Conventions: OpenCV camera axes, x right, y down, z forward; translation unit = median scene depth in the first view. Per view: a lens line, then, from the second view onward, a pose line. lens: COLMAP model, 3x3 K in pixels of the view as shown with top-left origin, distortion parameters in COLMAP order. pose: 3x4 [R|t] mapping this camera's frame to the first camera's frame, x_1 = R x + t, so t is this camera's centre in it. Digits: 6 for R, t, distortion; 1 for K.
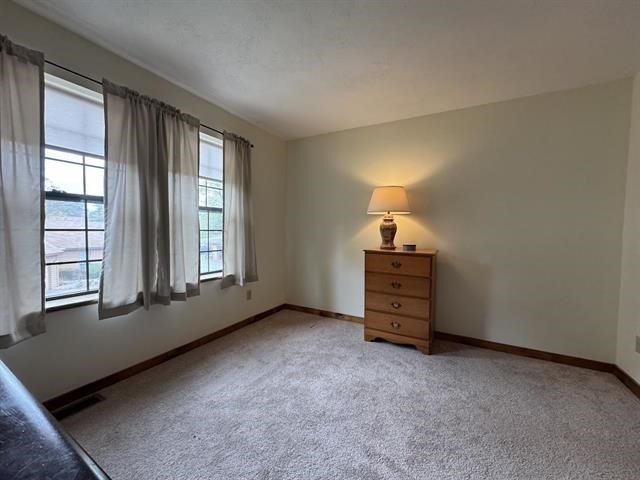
lens RADIAL K [[257.6, 0, 319.2], [0, 257.6, 240.0], [0, 0, 1]] dist [0.000495, 0.000087]
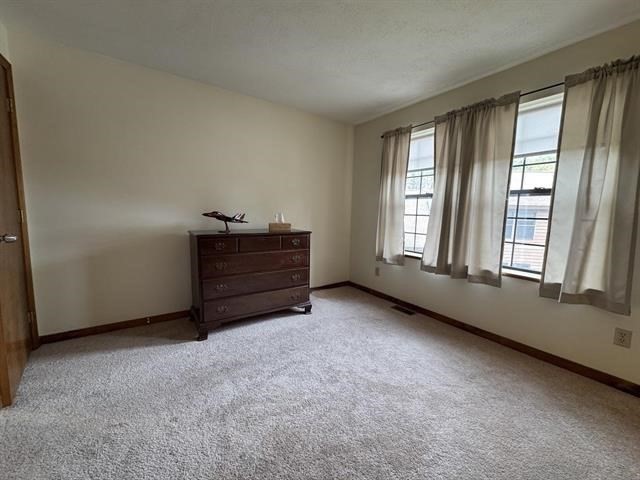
lens RADIAL K [[257.6, 0, 319.2], [0, 257.6, 240.0], [0, 0, 1]] dist [0.000495, 0.000087]
pose [[-0.445297, 0.065381, -0.892993, 0.815626], [-0.076019, 0.990969, 0.110461, -0.011147], [0.892150, 0.117073, -0.436305, 1.035037]]
